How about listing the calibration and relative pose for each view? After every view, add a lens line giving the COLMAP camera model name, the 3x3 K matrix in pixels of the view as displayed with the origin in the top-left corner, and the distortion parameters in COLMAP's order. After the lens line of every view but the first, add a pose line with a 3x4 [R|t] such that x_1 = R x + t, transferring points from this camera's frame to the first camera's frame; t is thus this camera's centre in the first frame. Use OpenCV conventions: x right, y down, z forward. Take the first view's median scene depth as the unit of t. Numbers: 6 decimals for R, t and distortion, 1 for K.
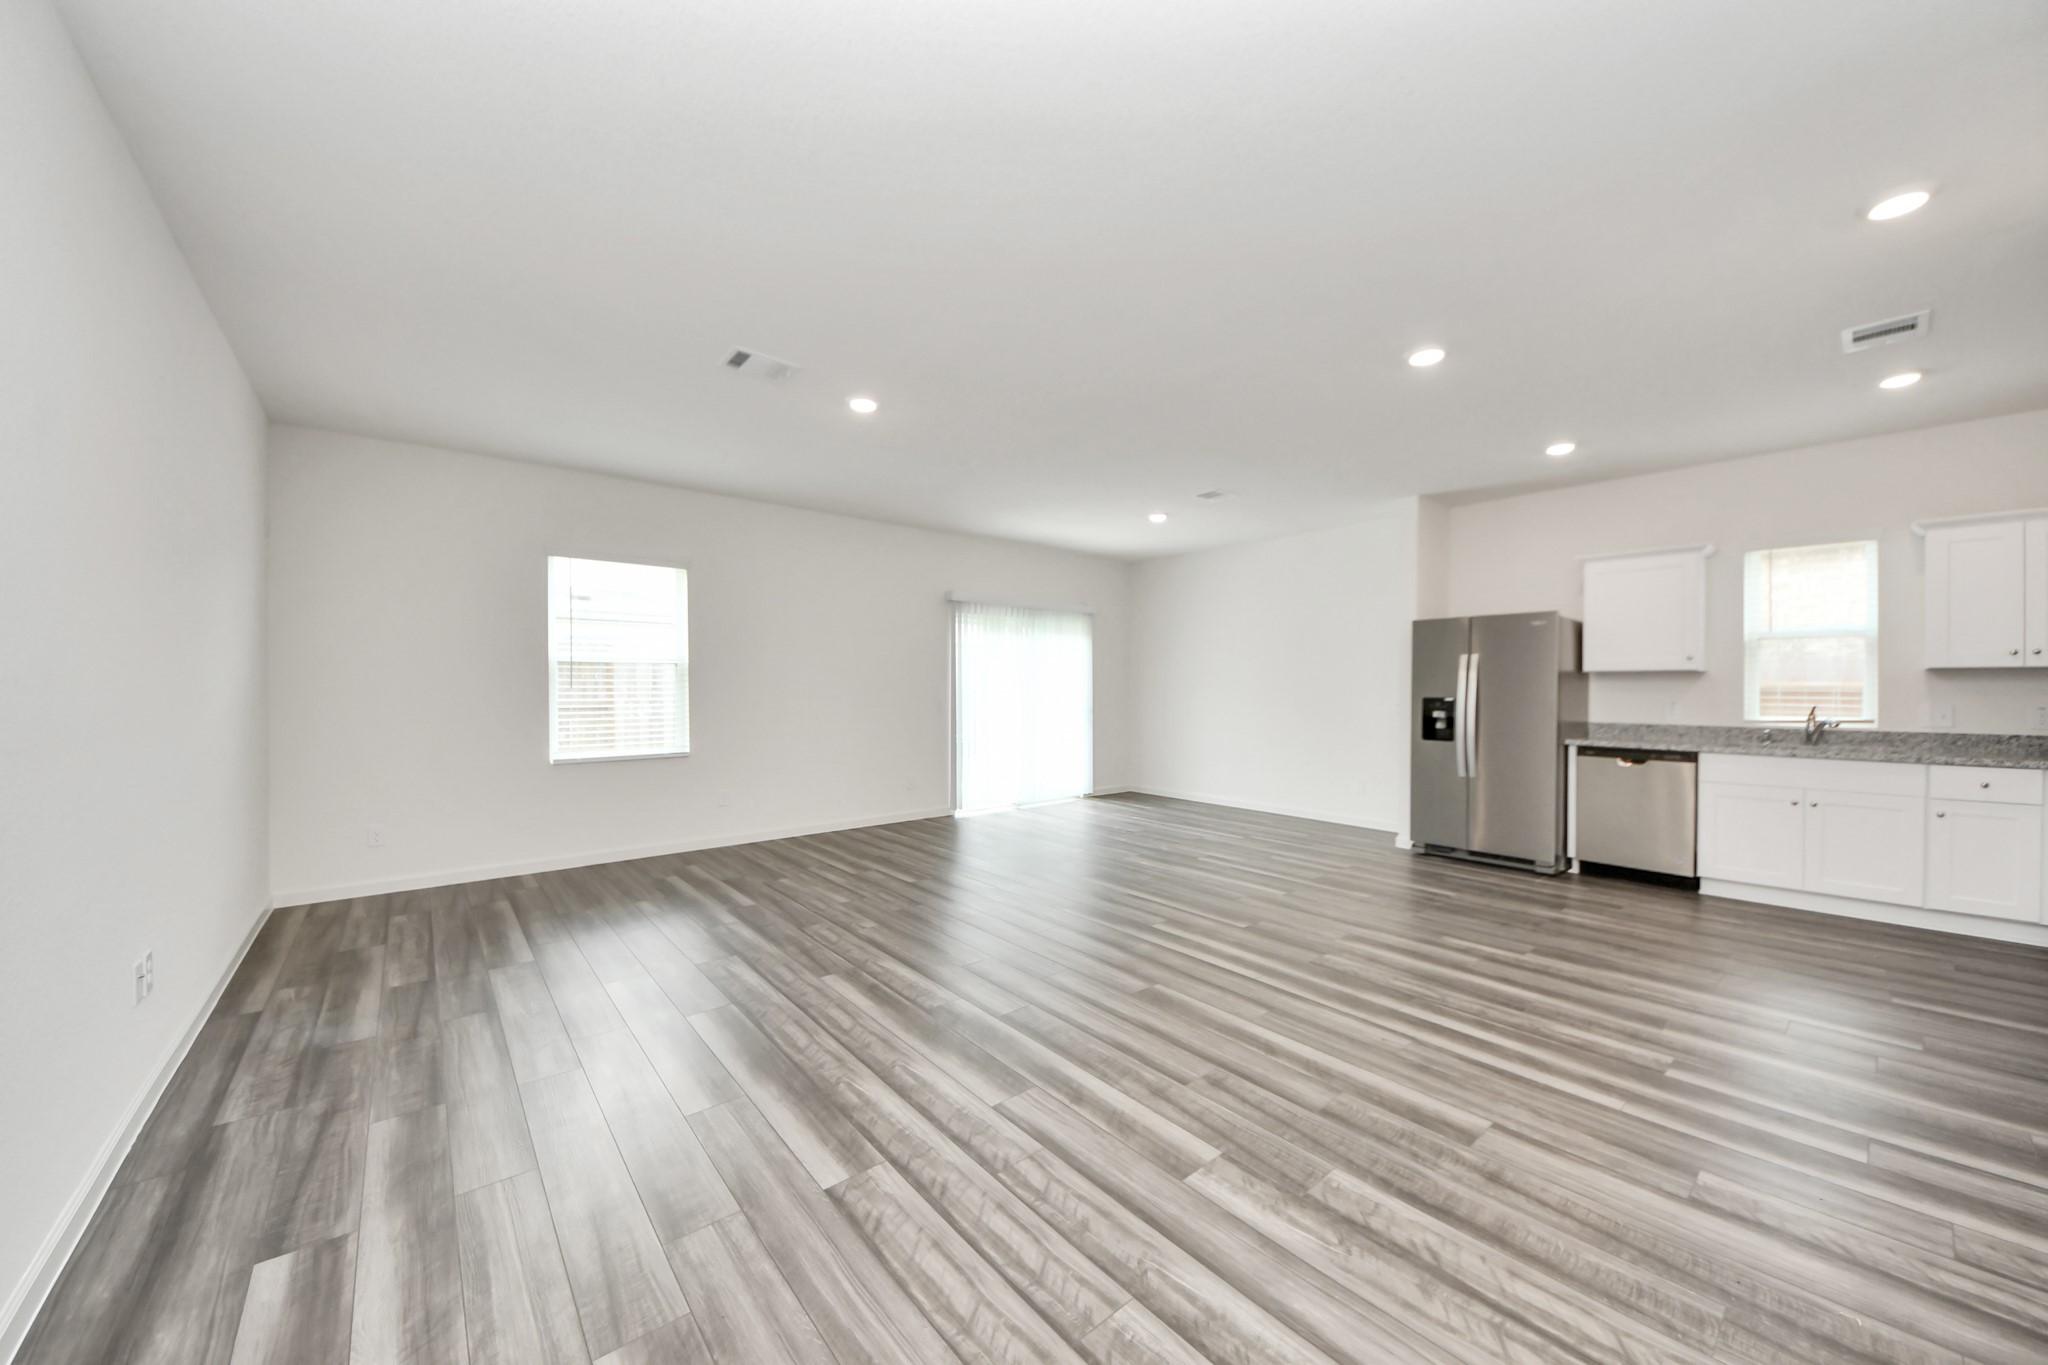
lens RADIAL K [[761.5, 0, 957.1], [0, 761.5, 677.6], [0, 0, 1]] dist [-0.007052, -0.003874]
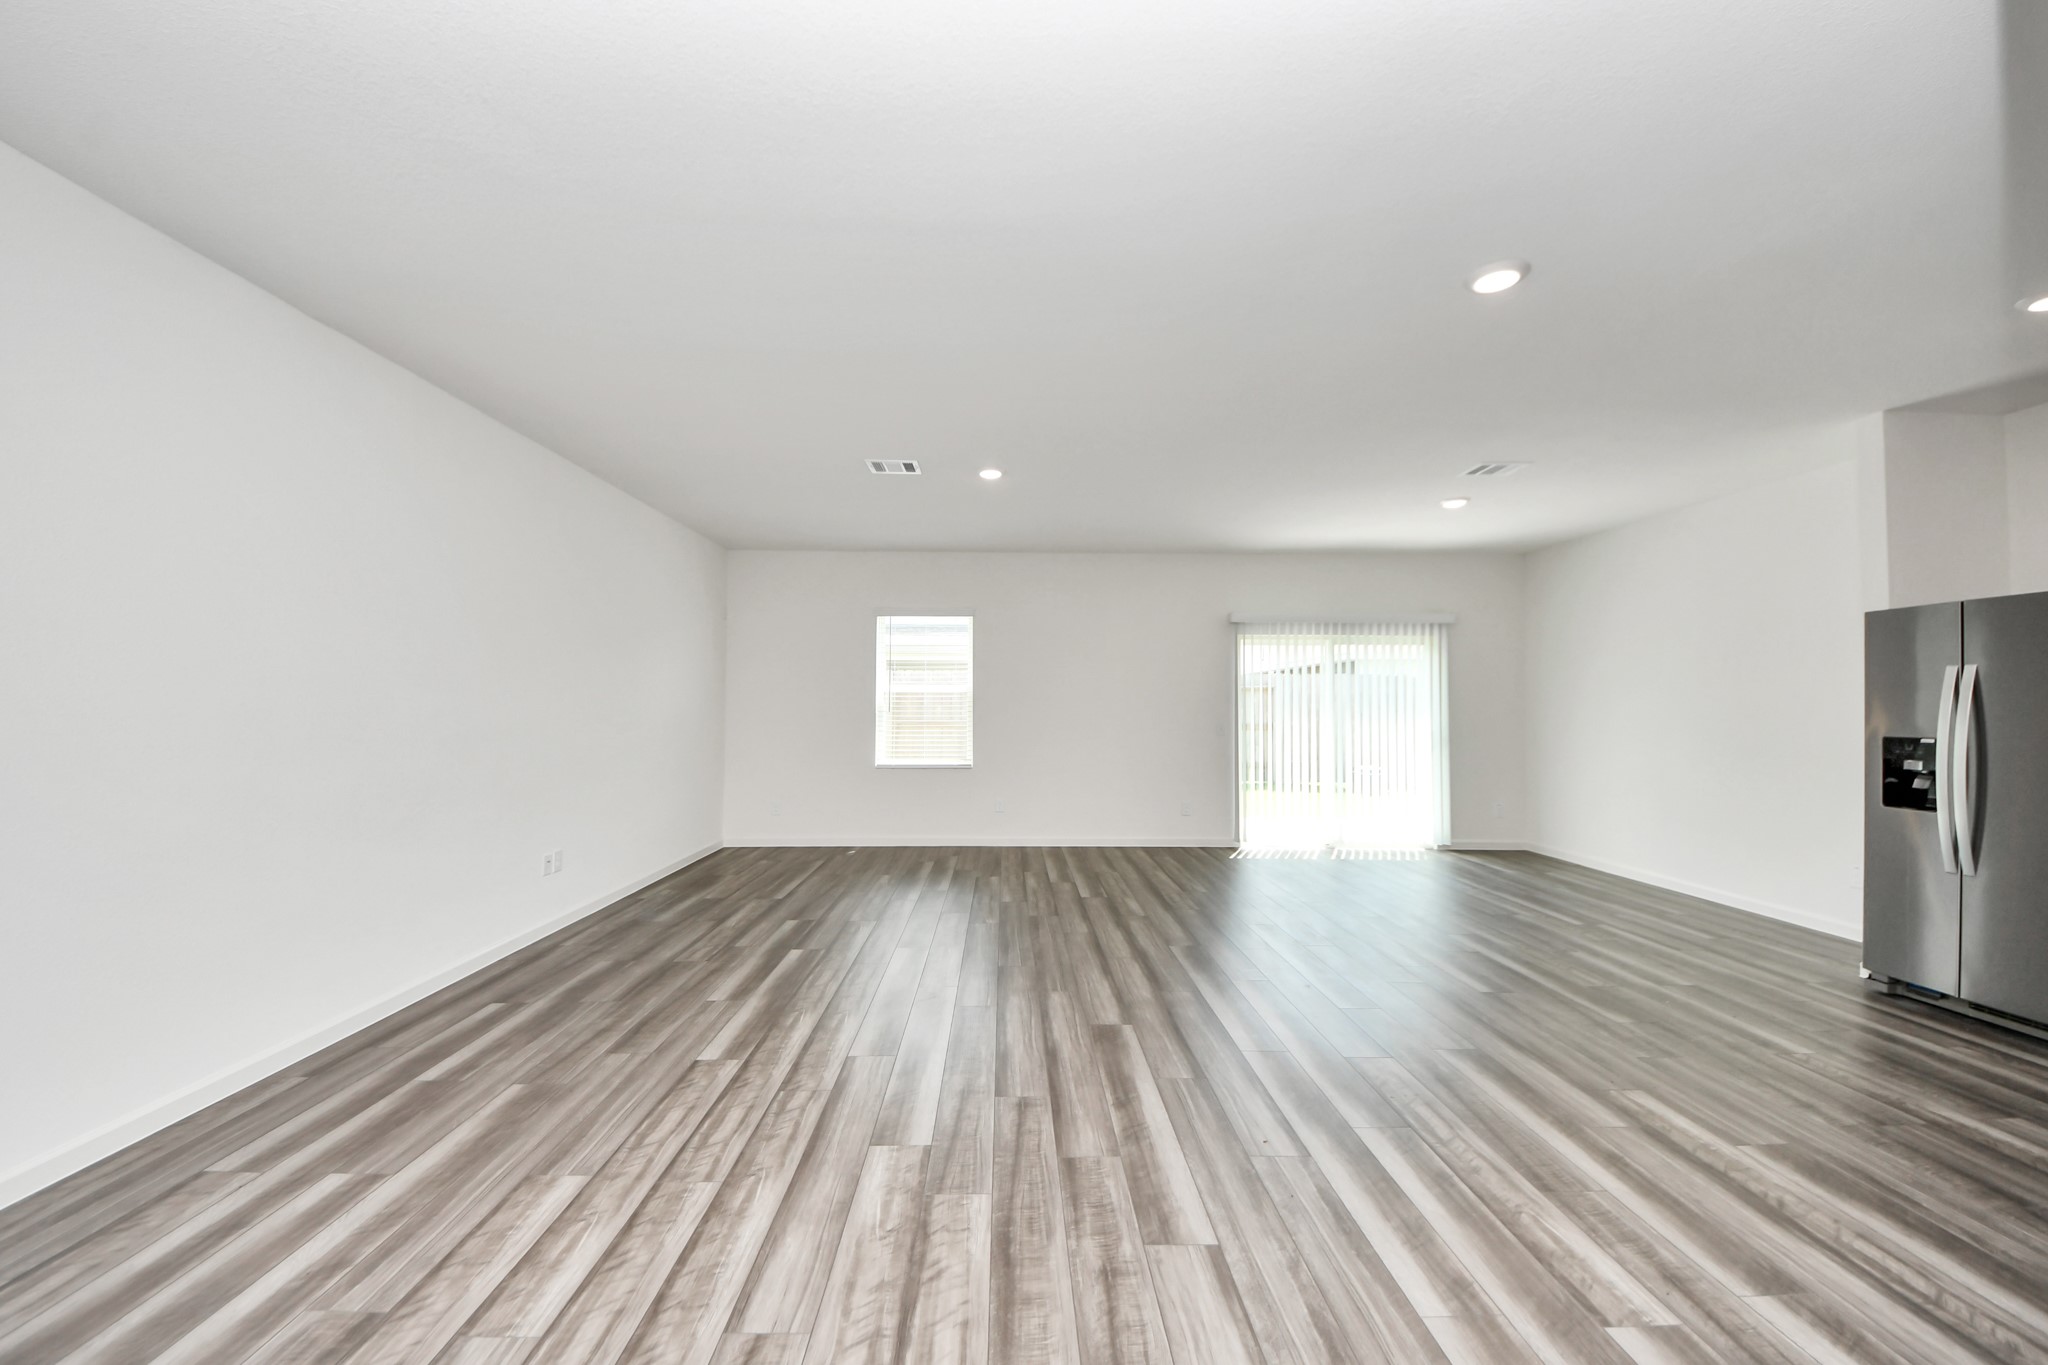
lens RADIAL K [[761.5, 0, 987.5], [0, 761.5, 706.5], [0, 0, 1]] dist [-0.007052, -0.003874]
pose [[0.780634, 0.003418, -0.624979, 0.936249], [-0.000103, 0.999986, 0.005340, -0.003322], [0.624989, -0.004104, 0.780623, 0.180032]]
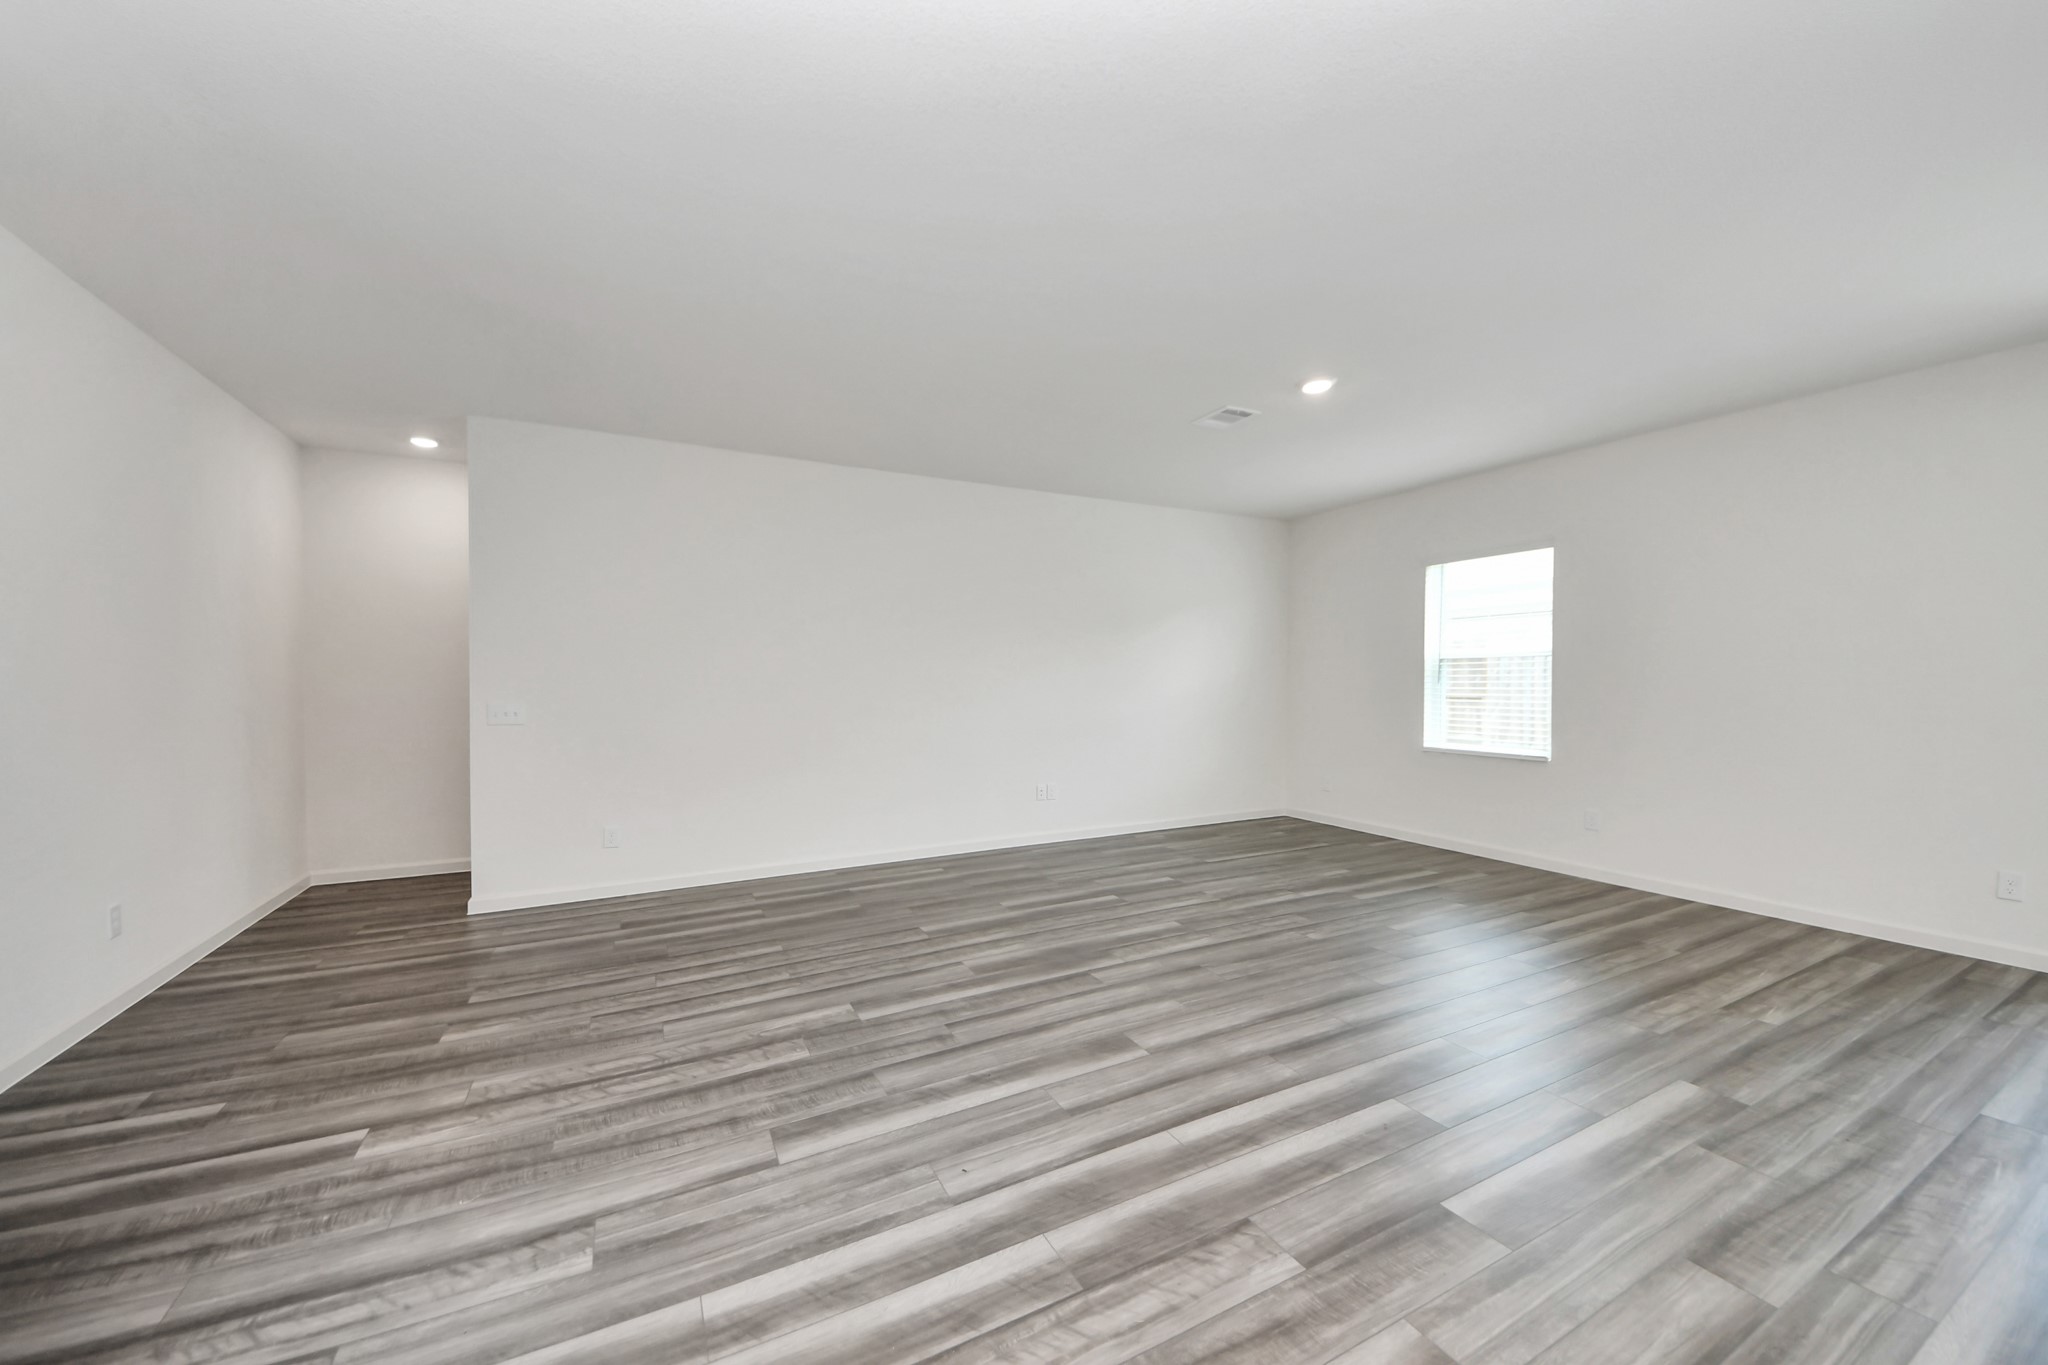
lens RADIAL K [[761.5, 0, 1023.8], [0, 761.5, 675.6], [0, 0, 1]] dist [-0.007052, -0.003874]
pose [[-0.183938, 0.004686, -0.982927, 1.404668], [-0.003788, 0.999978, 0.005476, -0.000451], [0.982931, 0.004730, -0.183916, 1.320069]]
